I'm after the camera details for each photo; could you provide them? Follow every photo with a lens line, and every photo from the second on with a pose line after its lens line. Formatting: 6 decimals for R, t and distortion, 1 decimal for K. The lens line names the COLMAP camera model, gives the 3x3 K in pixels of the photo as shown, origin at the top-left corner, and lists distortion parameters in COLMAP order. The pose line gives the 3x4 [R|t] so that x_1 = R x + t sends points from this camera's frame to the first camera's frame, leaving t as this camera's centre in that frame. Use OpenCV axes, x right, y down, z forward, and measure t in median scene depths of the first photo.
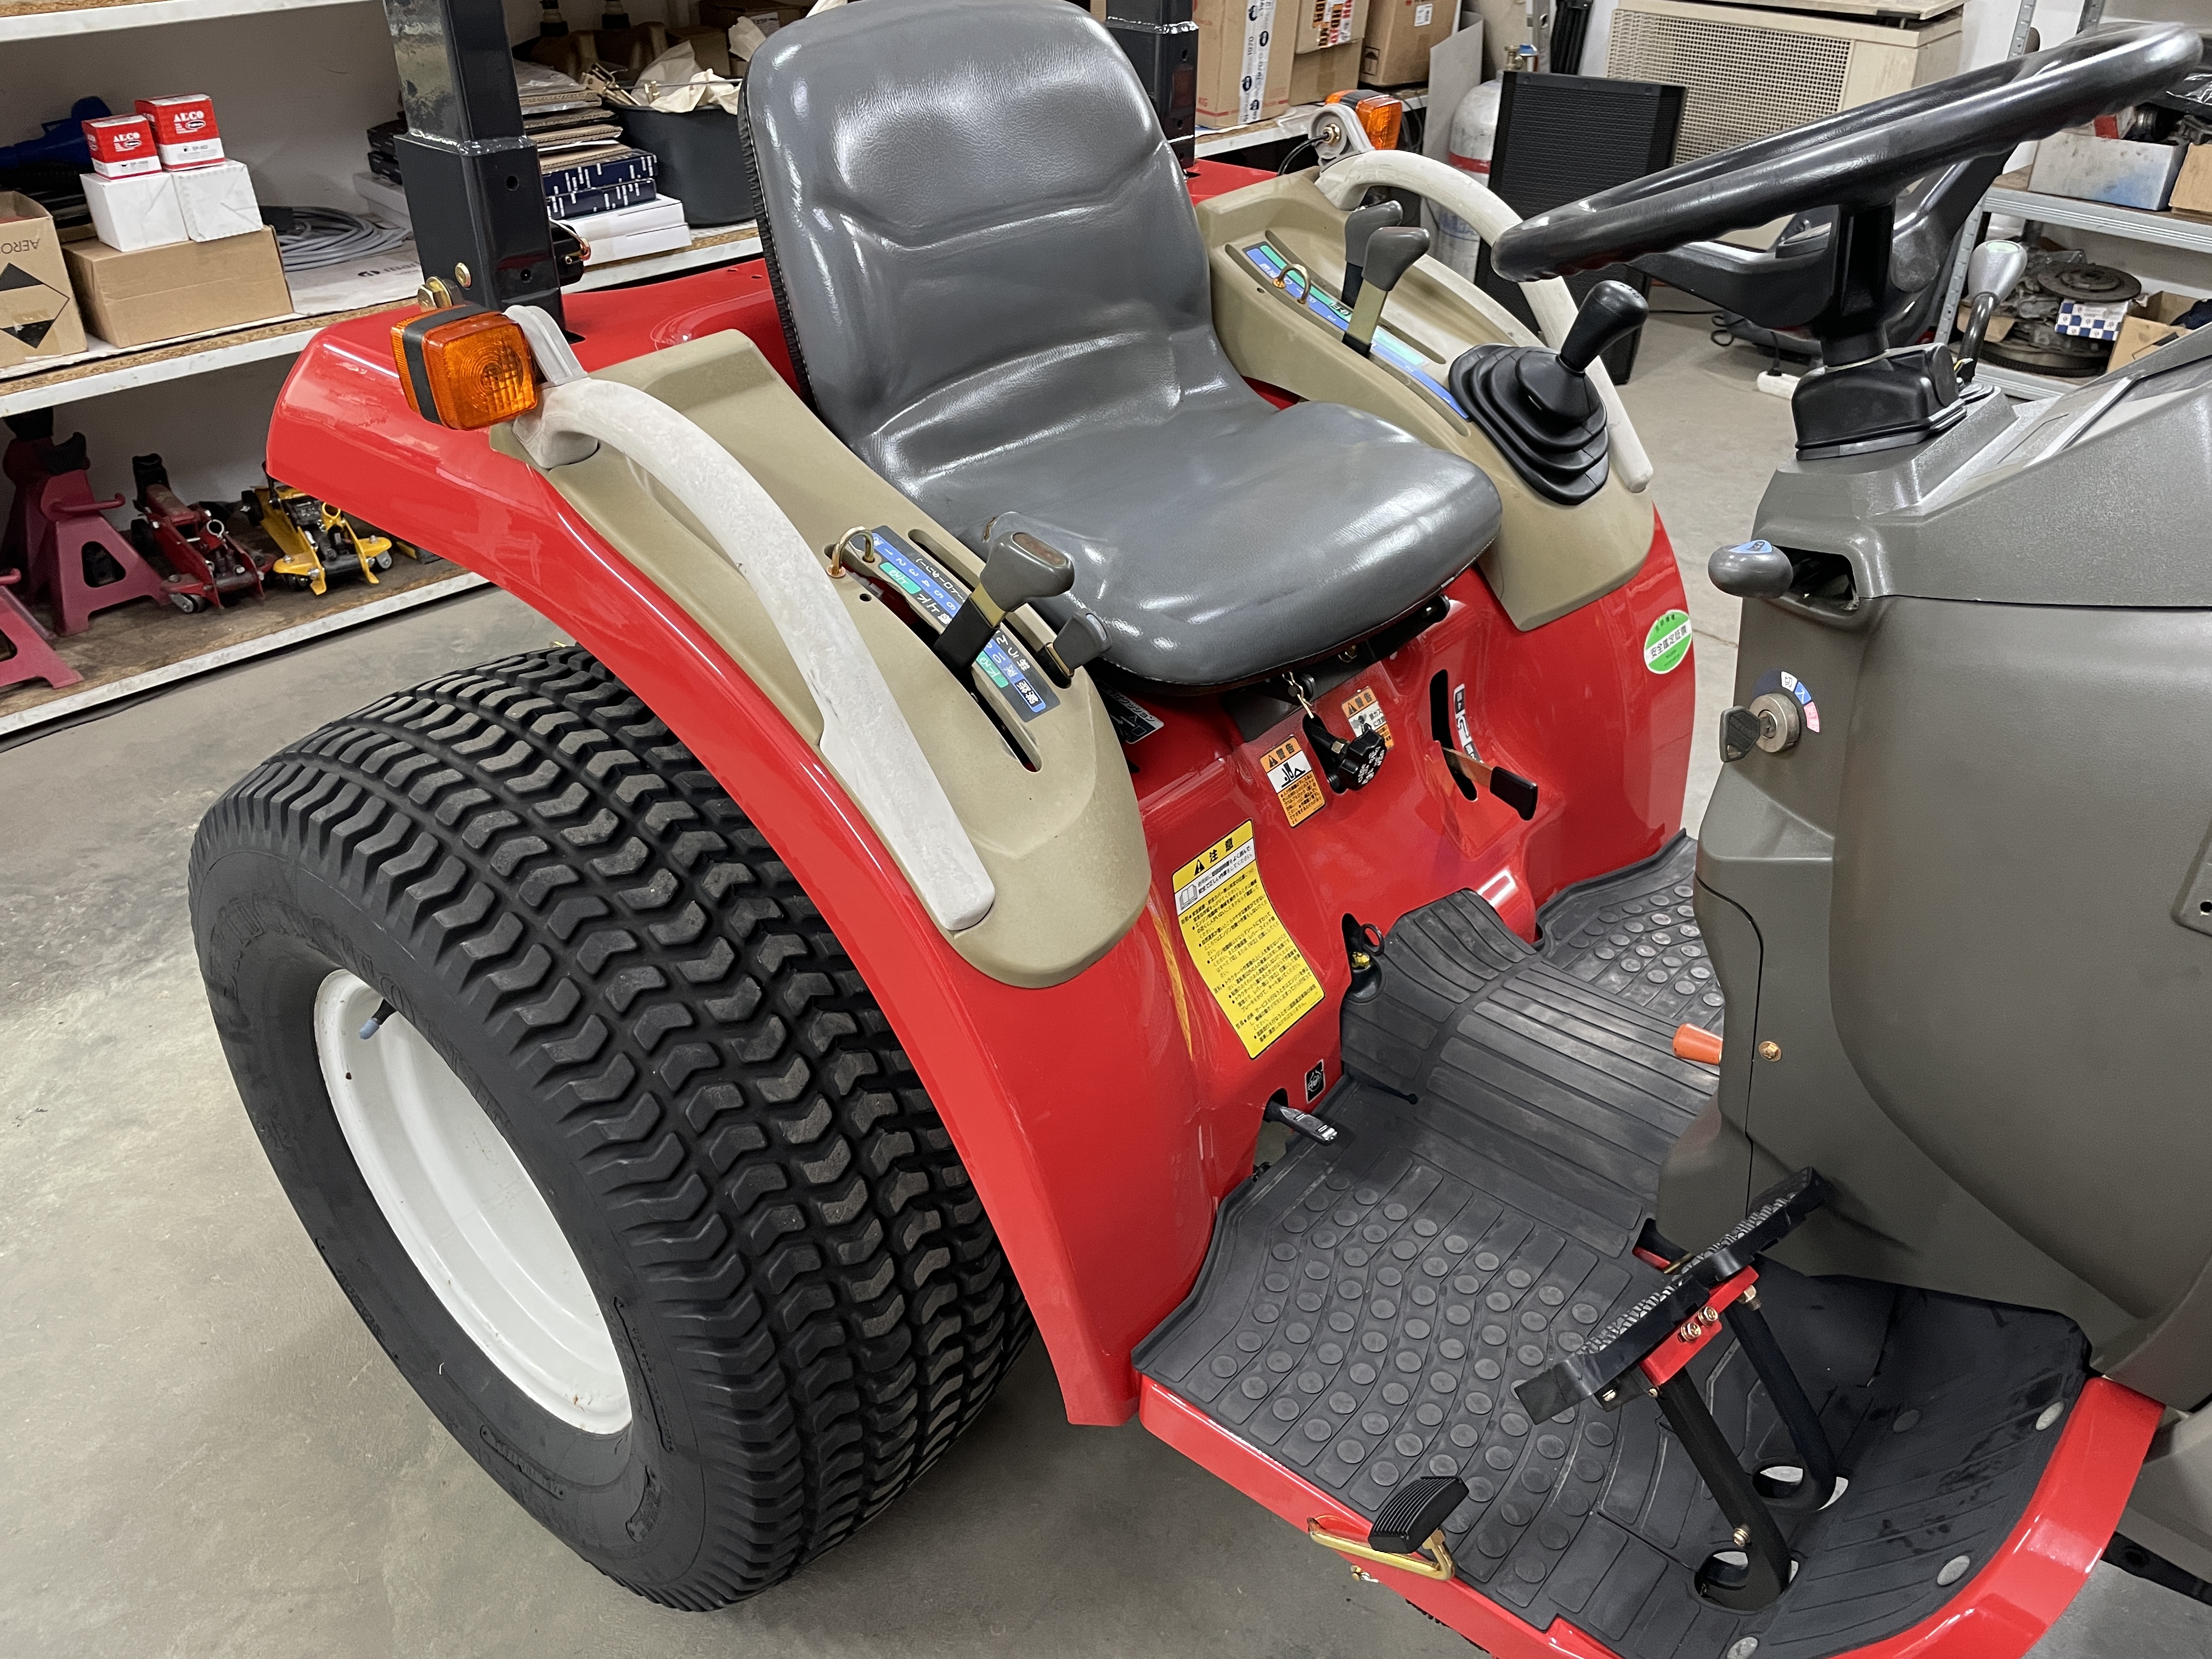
lens RADIAL K [[1686.1, 0, 1119.0], [0, 1686.1, 827.5], [0, 0, 1]] dist [0.077542, -0.111514]
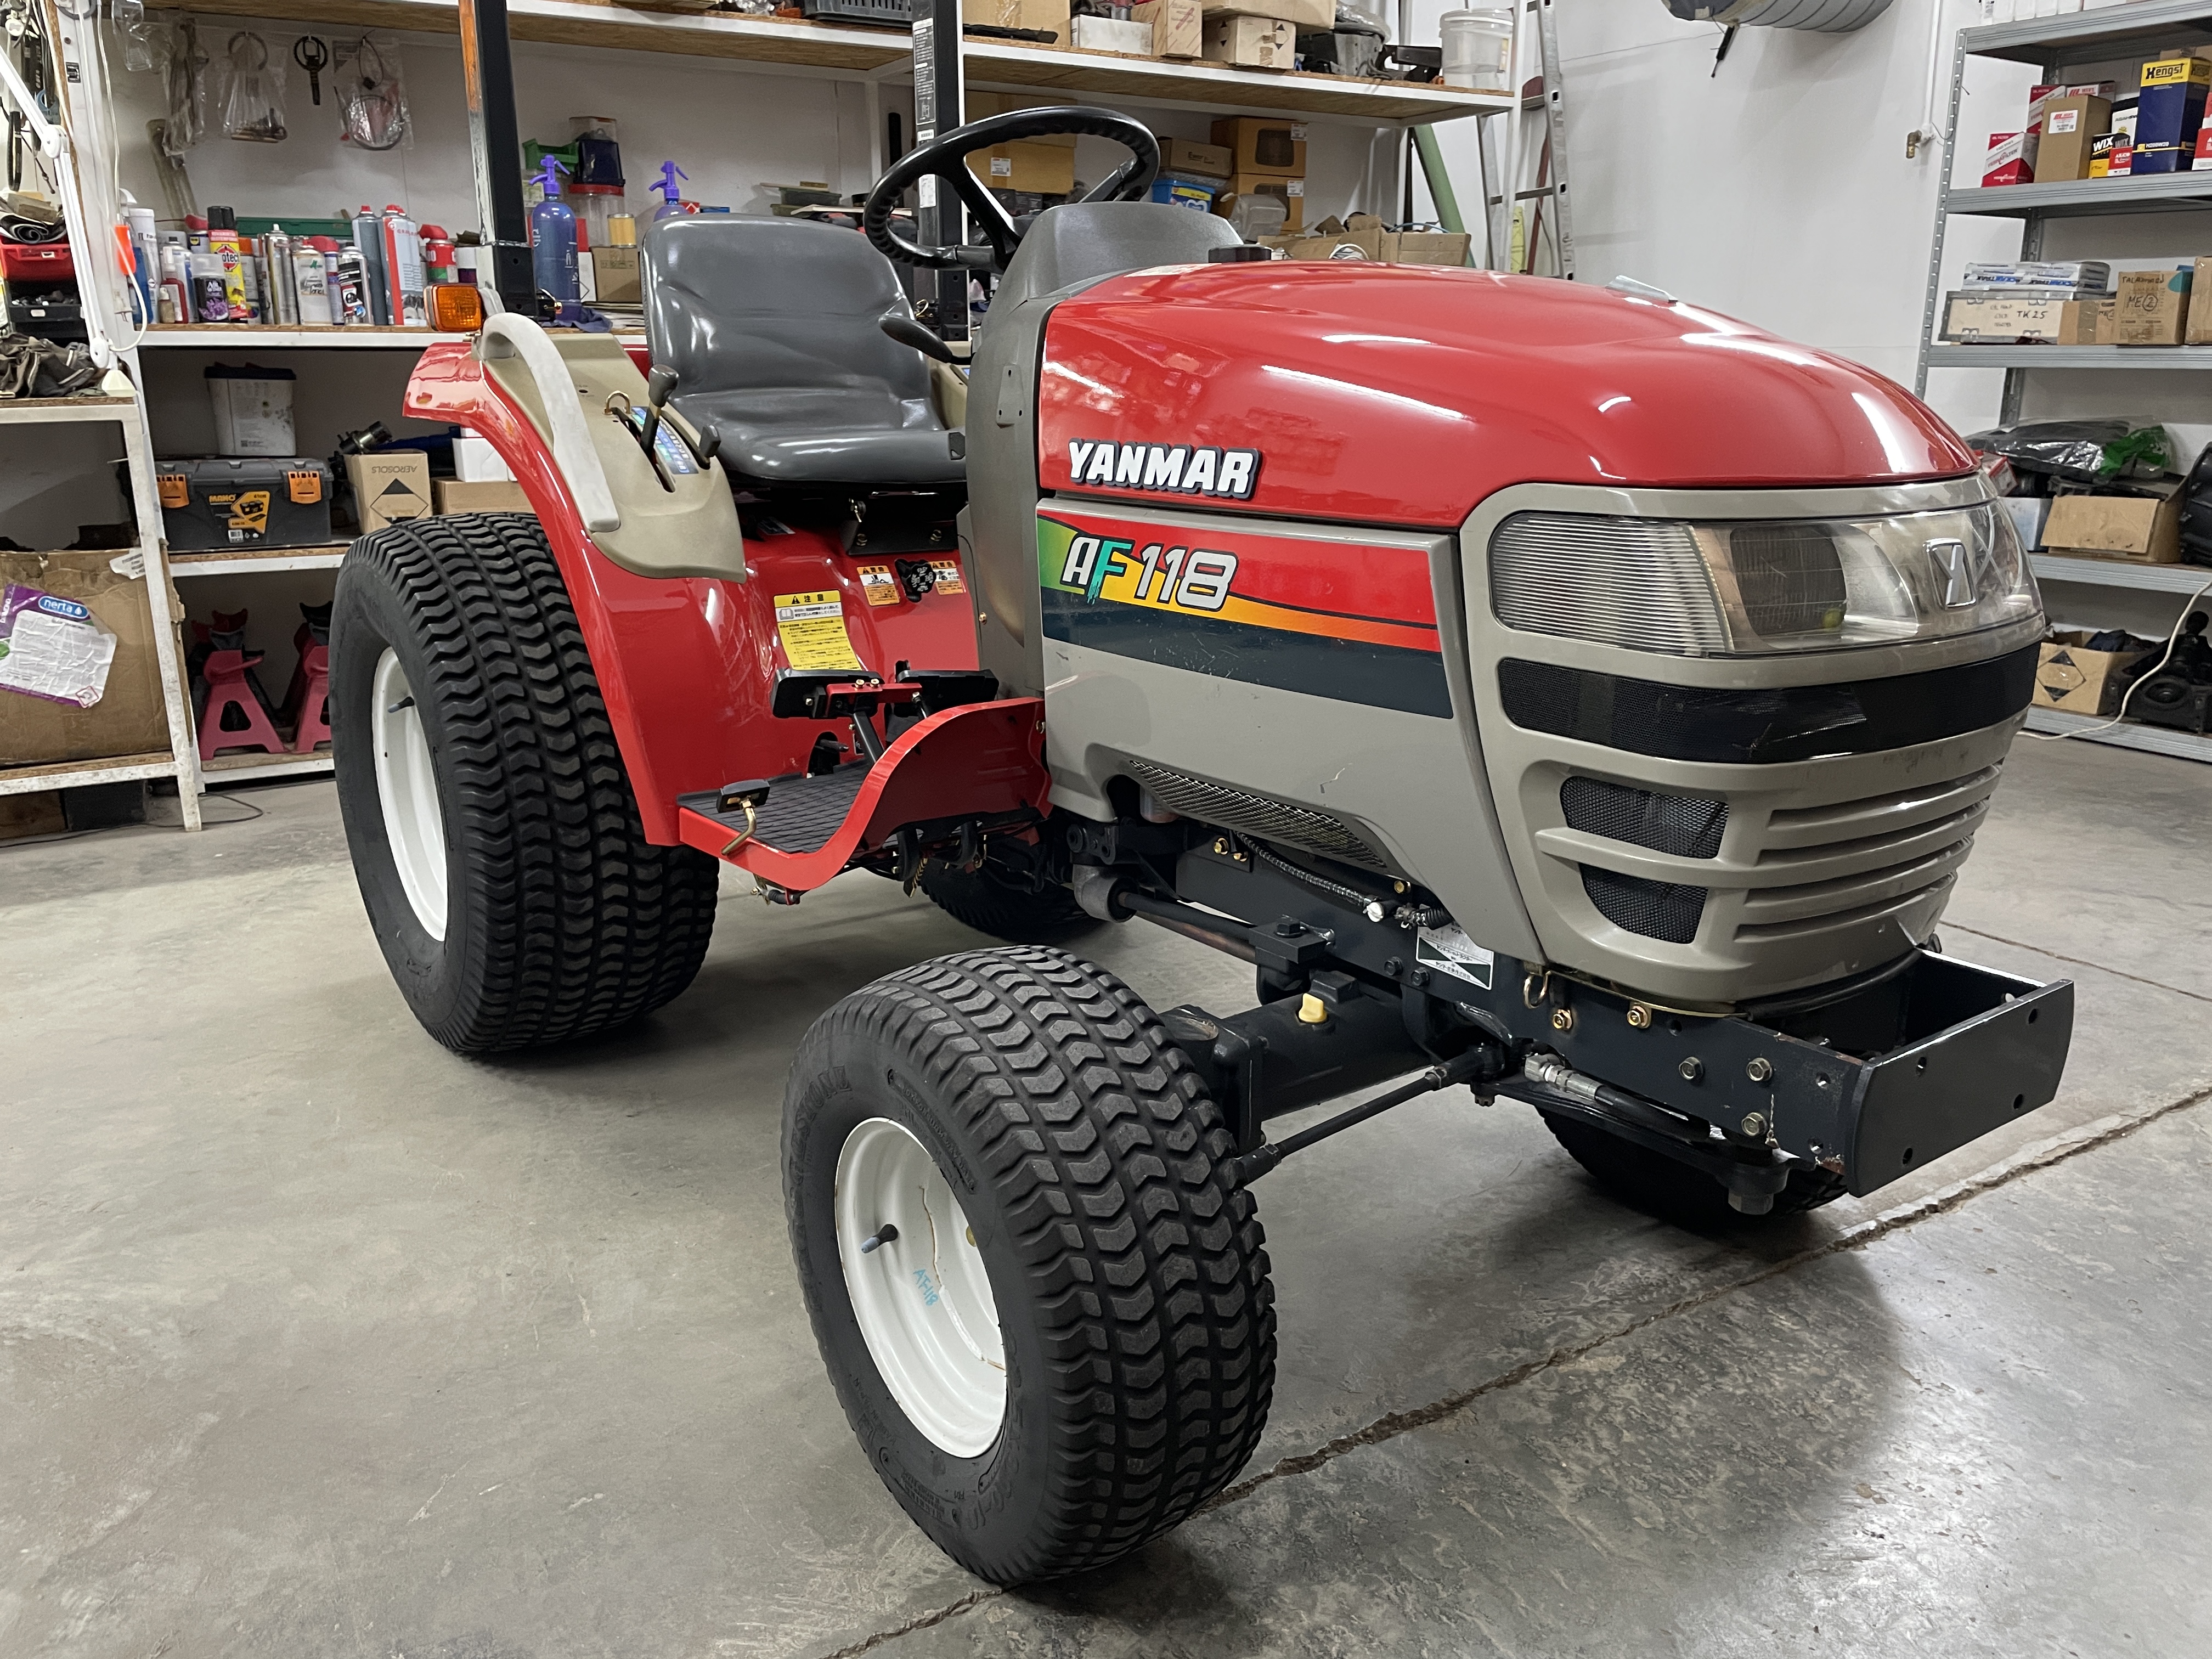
lens RADIAL K [[1686.1, 0, 1115.6], [0, 1686.1, 839.0], [0, 0, 1]] dist [0.077542, -0.111514]
pose [[0.972062, 0.057146, -0.227661, 0.696938], [-0.121489, 0.952379, -0.279670, 0.631914], [0.200837, 0.299515, 0.932714, -0.481215]]
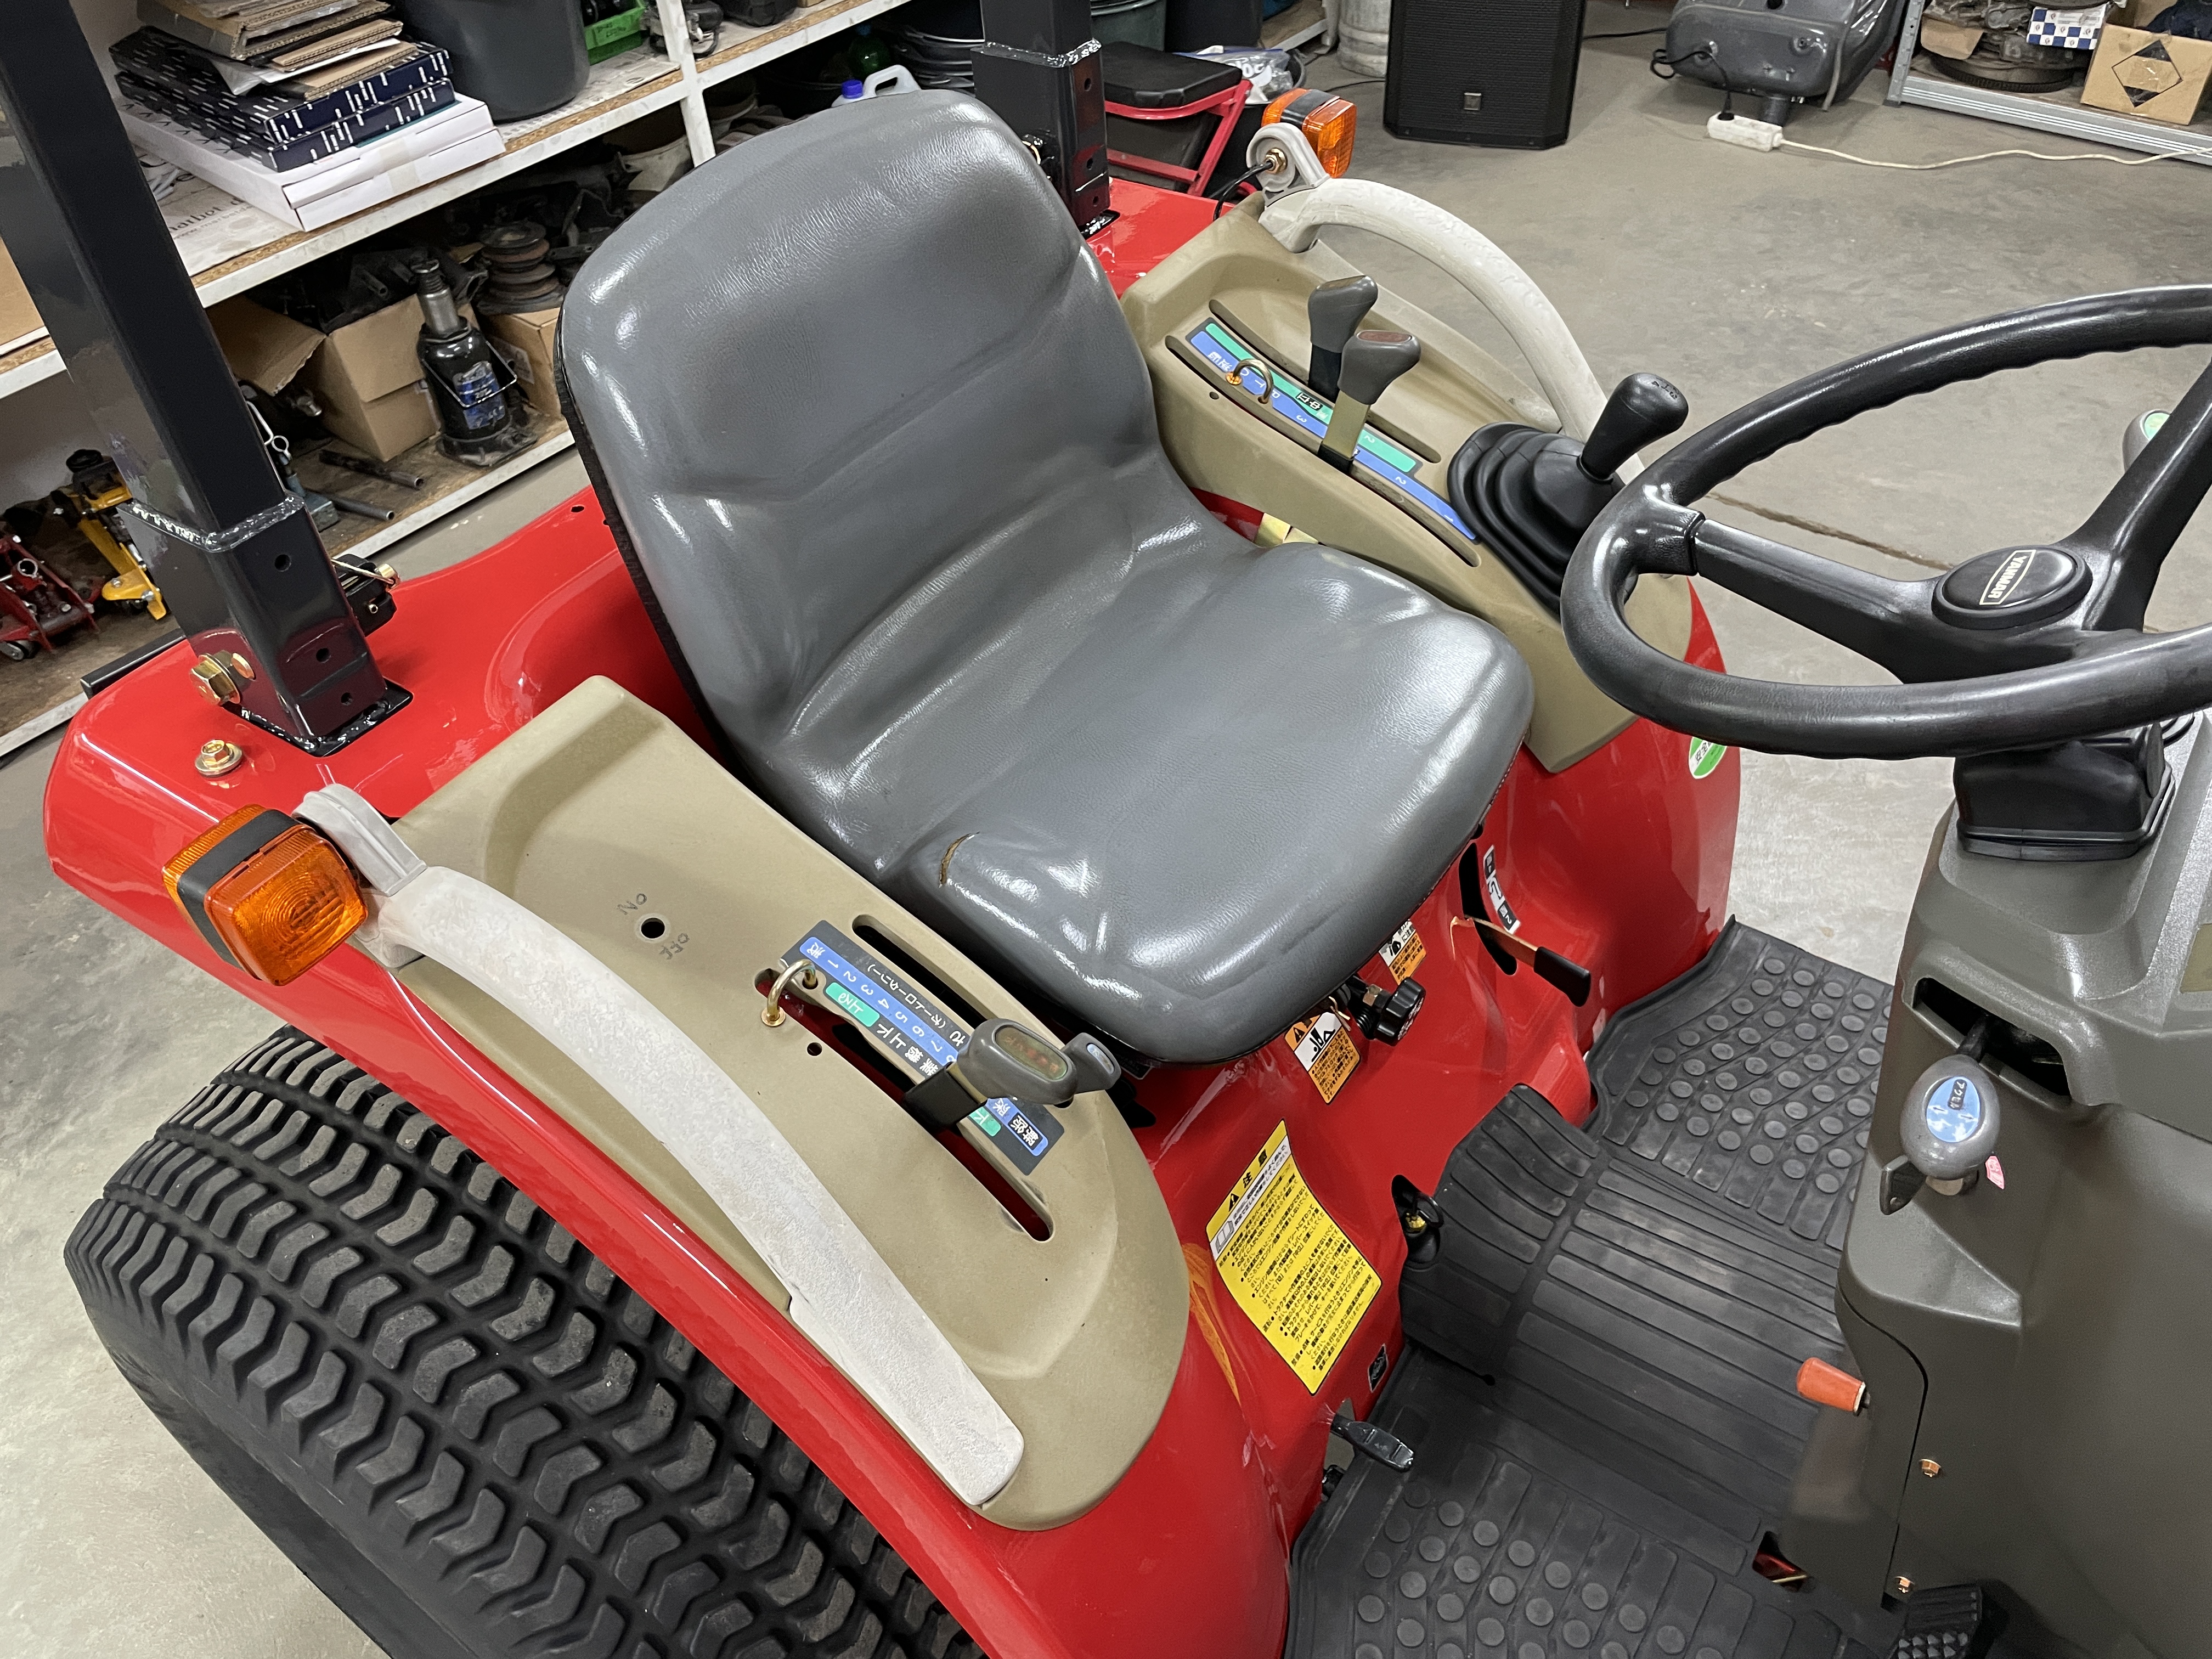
lens RADIAL K [[1686.1, 0, 1109.9], [0, 1686.1, 830.6], [0, 0, 1]] dist [0.077542, -0.111514]
pose [[0.993073, -0.115535, 0.021395, -0.010106], [0.109761, 0.977148, 0.182028, -0.278694], [-0.041936, -0.178419, 0.983061, 0.156793]]
